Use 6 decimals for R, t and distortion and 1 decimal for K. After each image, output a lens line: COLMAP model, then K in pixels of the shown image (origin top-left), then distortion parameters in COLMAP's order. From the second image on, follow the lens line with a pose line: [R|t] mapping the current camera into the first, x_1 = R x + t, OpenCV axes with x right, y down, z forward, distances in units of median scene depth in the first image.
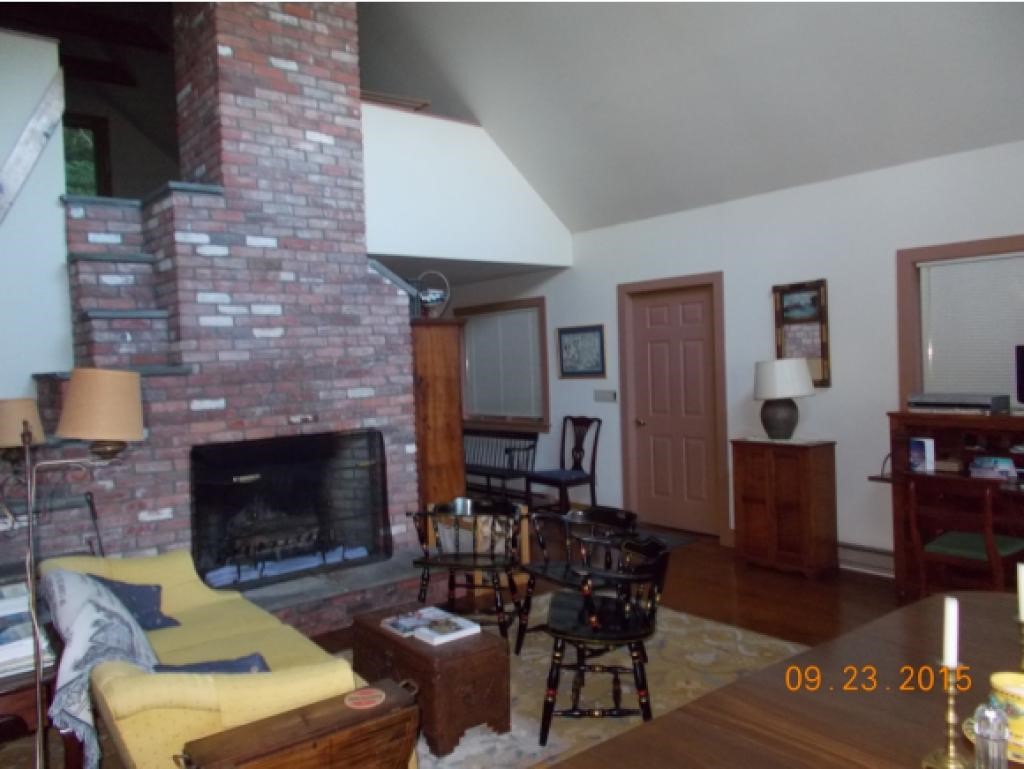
lens RADIAL K [[795.1, 0, 505.2], [0, 795.1, 379.3], [0, 0, 1]] dist [0.010739, 0.006734]
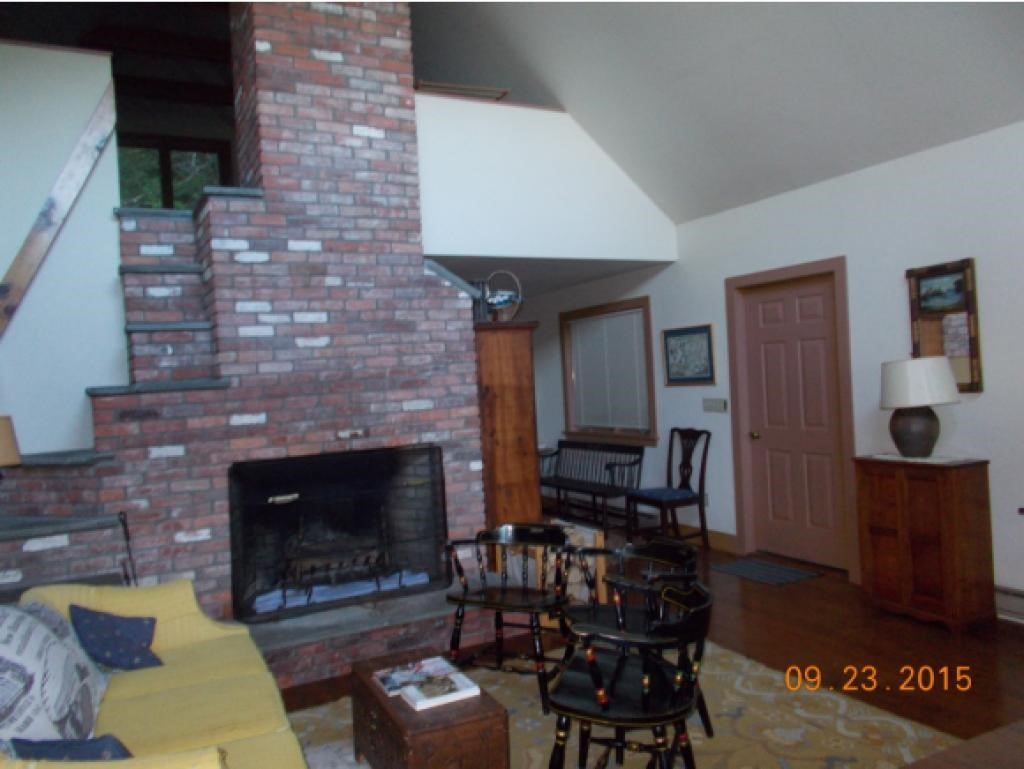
lens RADIAL K [[795.1, 0, 505.4], [0, 795.1, 379.5], [0, 0, 1]] dist [0.010739, 0.006734]
pose [[0.979496, -0.016295, -0.200803, 0.111949], [0.014105, 0.999824, -0.012330, 0.000226], [0.200969, 0.009245, 0.979554, 0.128619]]
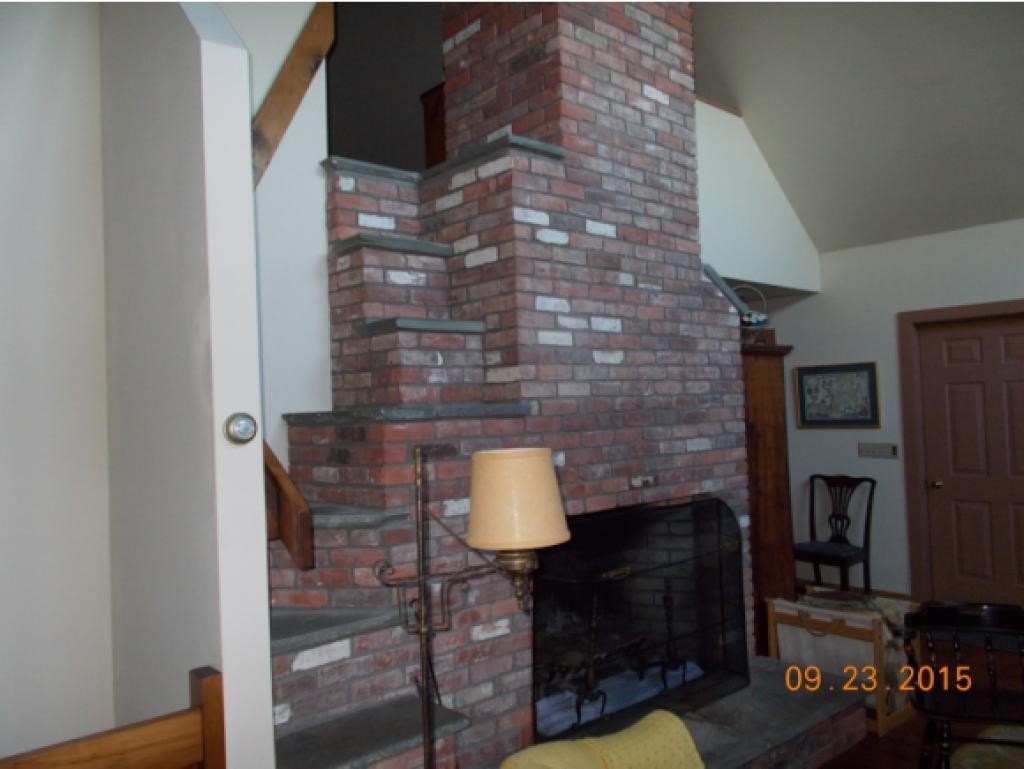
lens RADIAL K [[795.1, 0, 515.1], [0, 795.1, 377.7], [0, 0, 1]] dist [0.010739, 0.006734]
pose [[0.998854, 0.008604, 0.047073, -0.413775], [-0.005305, 0.997550, -0.069751, 0.008381], [-0.047558, 0.069421, 0.996453, 0.307946]]
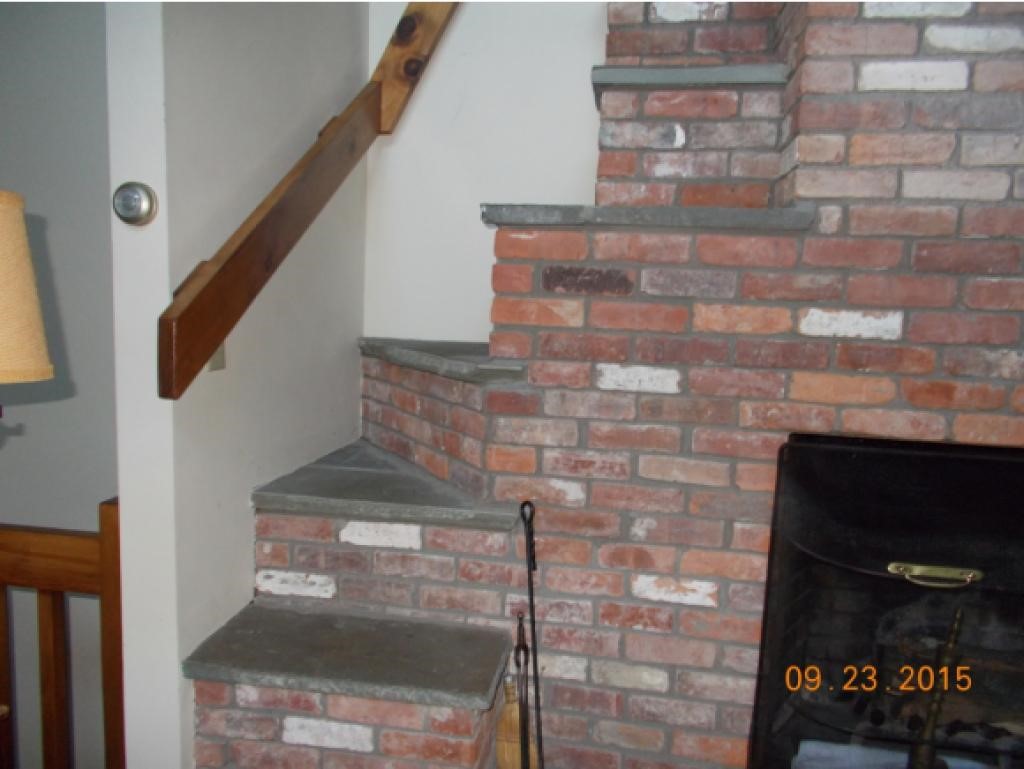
lens RADIAL K [[795.1, 0, 509.6], [0, 795.1, 376.7], [0, 0, 1]] dist [0.010739, 0.006734]
pose [[0.653802, 0.150323, -0.741583, -0.199359], [-0.084781, 0.988449, 0.125619, 0.022179], [0.751901, -0.019258, 0.658995, 0.628176]]
